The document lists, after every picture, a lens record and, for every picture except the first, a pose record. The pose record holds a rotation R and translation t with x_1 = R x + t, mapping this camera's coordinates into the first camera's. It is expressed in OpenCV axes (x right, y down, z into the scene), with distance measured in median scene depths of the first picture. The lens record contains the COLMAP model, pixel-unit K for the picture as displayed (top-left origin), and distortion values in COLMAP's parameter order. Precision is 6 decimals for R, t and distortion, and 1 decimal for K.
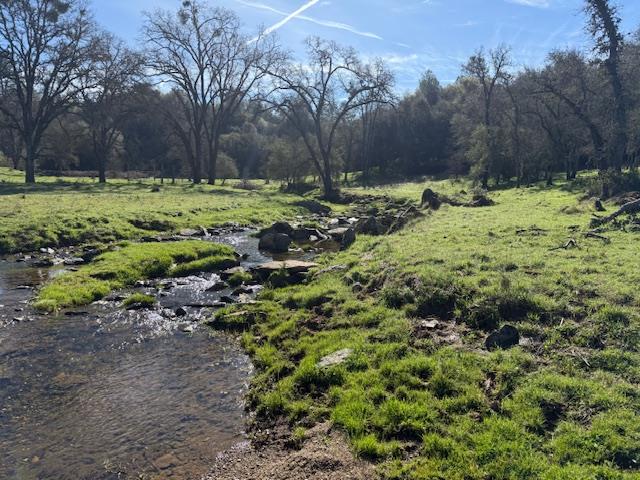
lens RADIAL K [[450.7, 0, 318.4], [0, 450.7, 245.2], [0, 0, 1]] dist [0.011161, -0.024025]
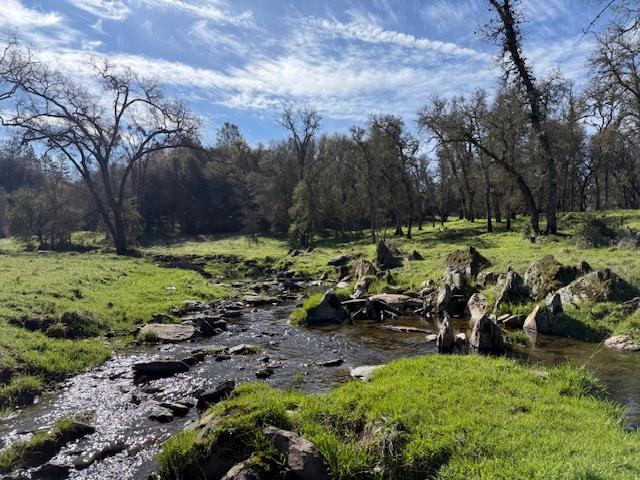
lens RADIAL K [[446.0, 0, 322.3], [0, 446.0, 235.8], [0, 0, 1]] dist [0.114561, -0.173394]
pose [[0.819689, -0.001158, 0.572808, -0.147376], [0.093408, 0.986883, -0.131672, -0.017409], [-0.565142, 0.161435, 0.809045, 0.196370]]
